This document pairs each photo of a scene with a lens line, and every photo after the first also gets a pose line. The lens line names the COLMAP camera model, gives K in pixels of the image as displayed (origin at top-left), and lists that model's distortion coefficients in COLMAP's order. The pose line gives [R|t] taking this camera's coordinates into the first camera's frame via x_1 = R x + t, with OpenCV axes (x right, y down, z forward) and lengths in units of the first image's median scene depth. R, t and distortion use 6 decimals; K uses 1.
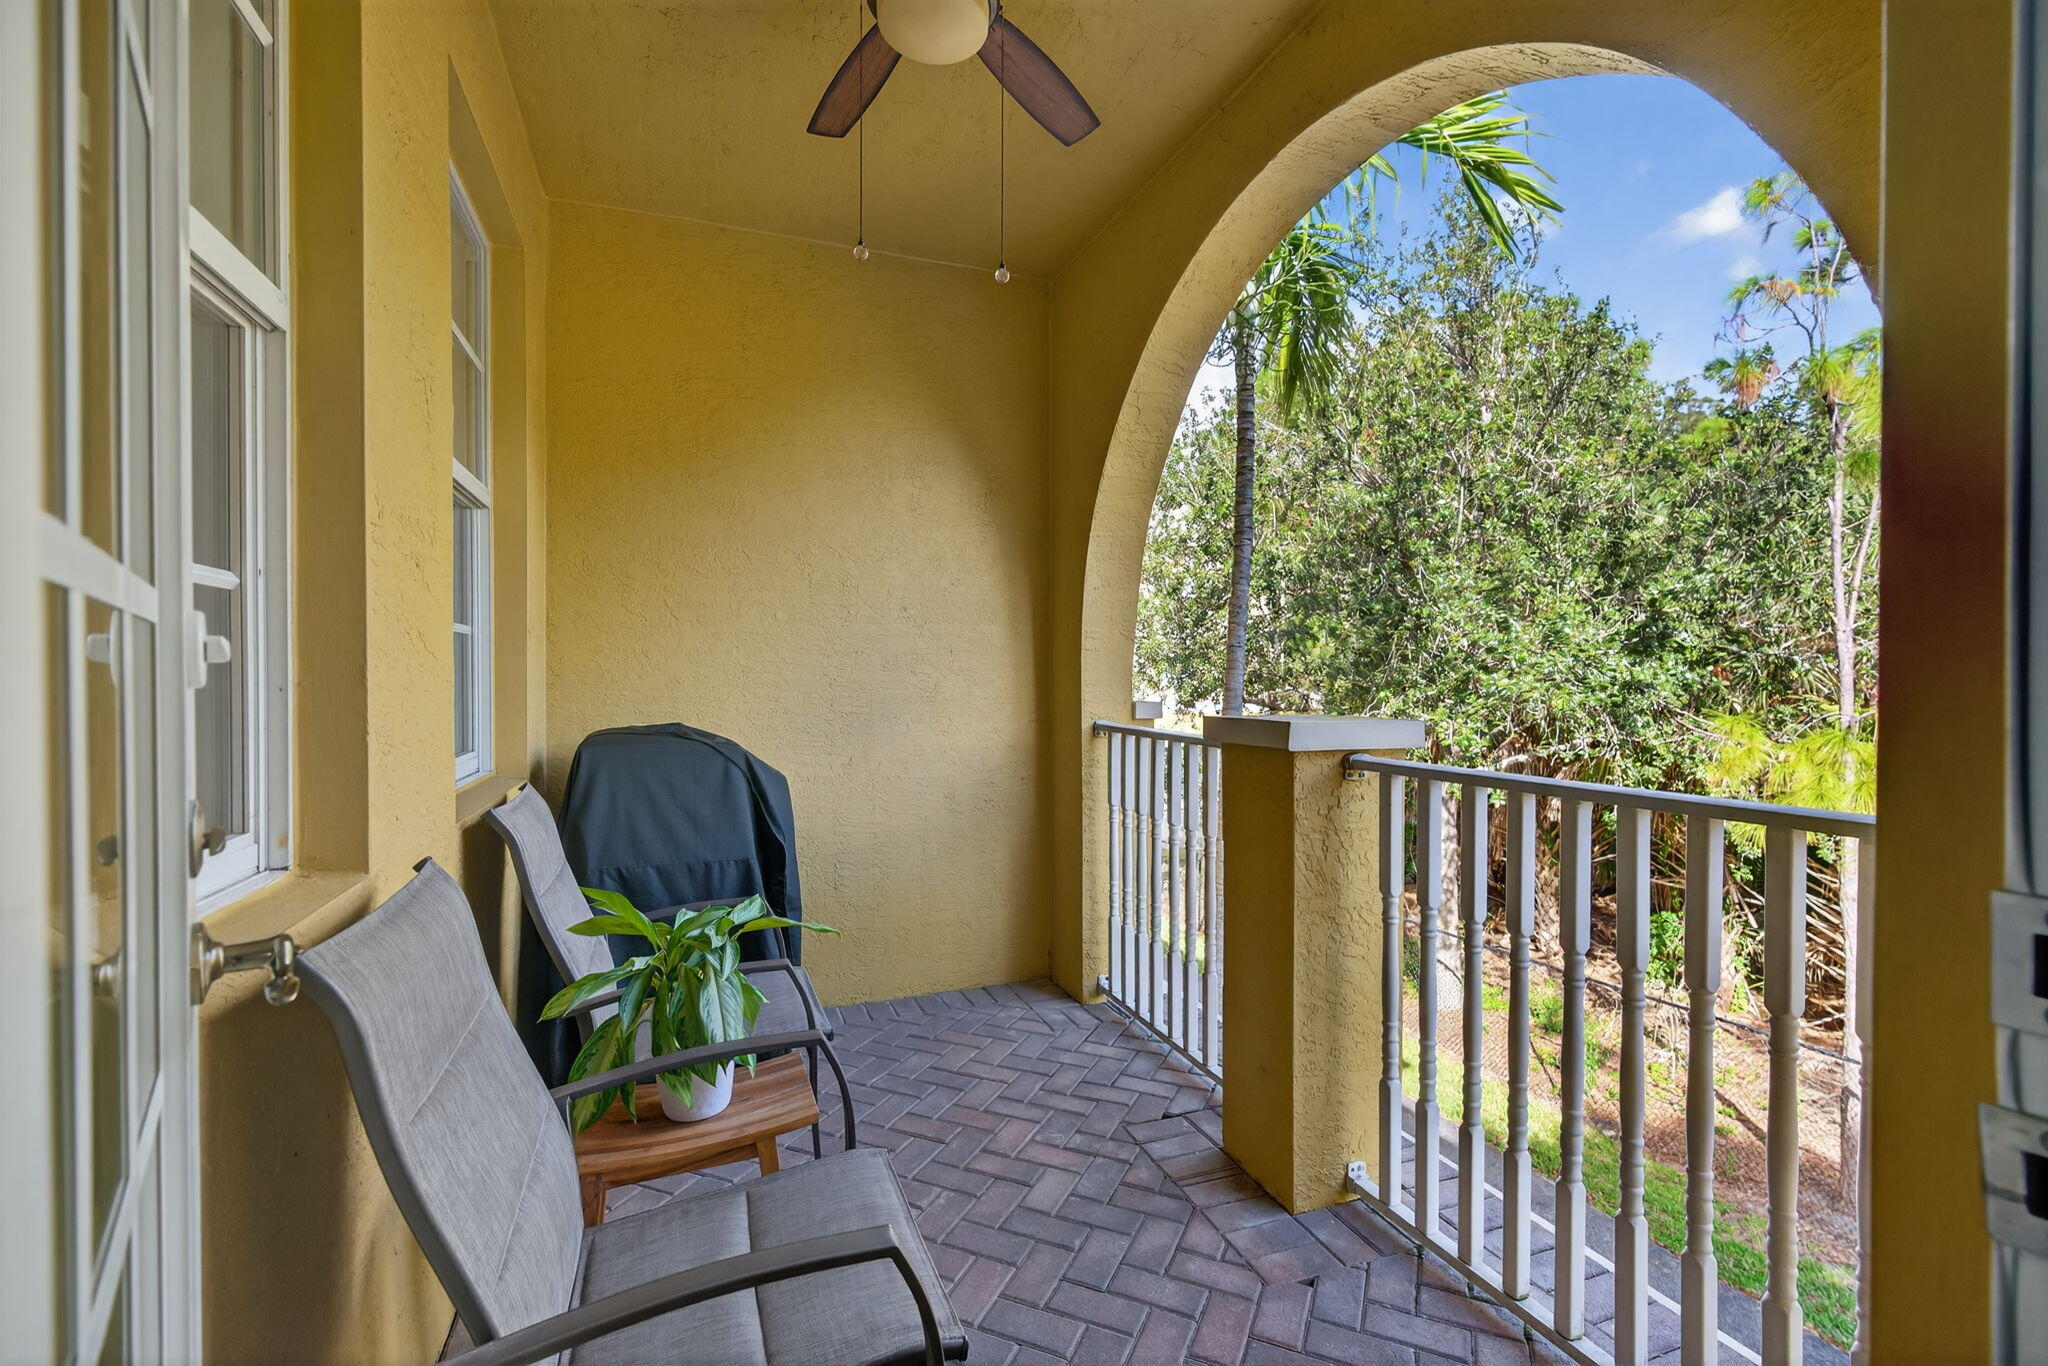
lens RADIAL K [[909.5, 0, 1026.8], [0, 909.5, 678.7], [0, 0, 1]] dist [-0.002704, 0.000080]
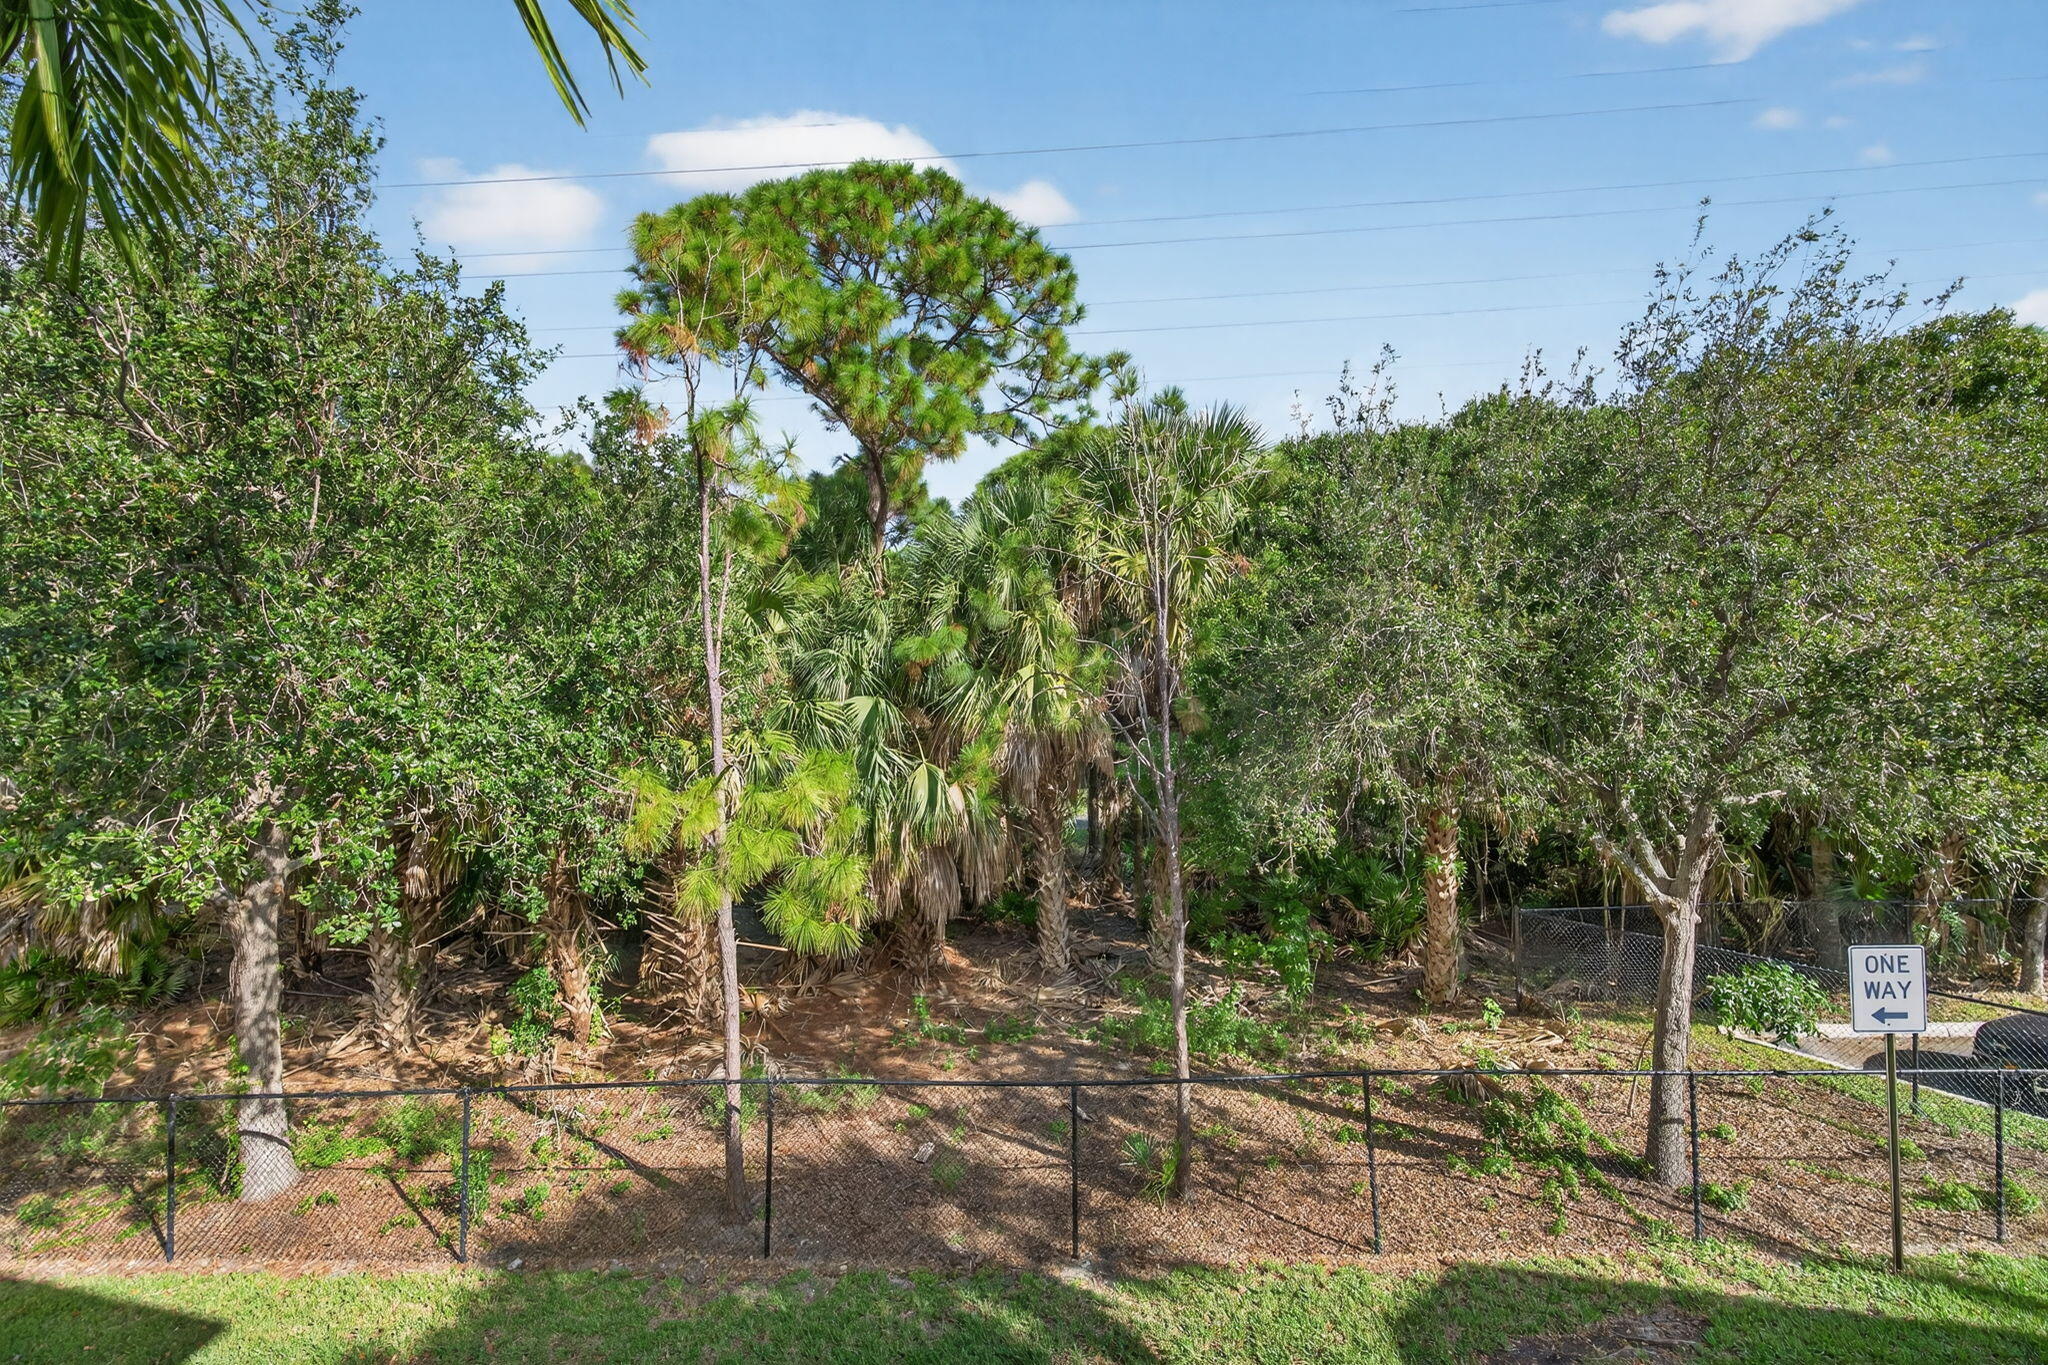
lens RADIAL K [[909.5, 0, 1026.8], [0, 909.5, 678.2], [0, 0, 1]] dist [-0.002704, 0.000080]
pose [[0.382032, -0.012944, 0.924059, 0.055500], [0.033502, 0.999439, 0.000149, -0.044627], [-0.923542, 0.030901, 0.382251, 0.274817]]
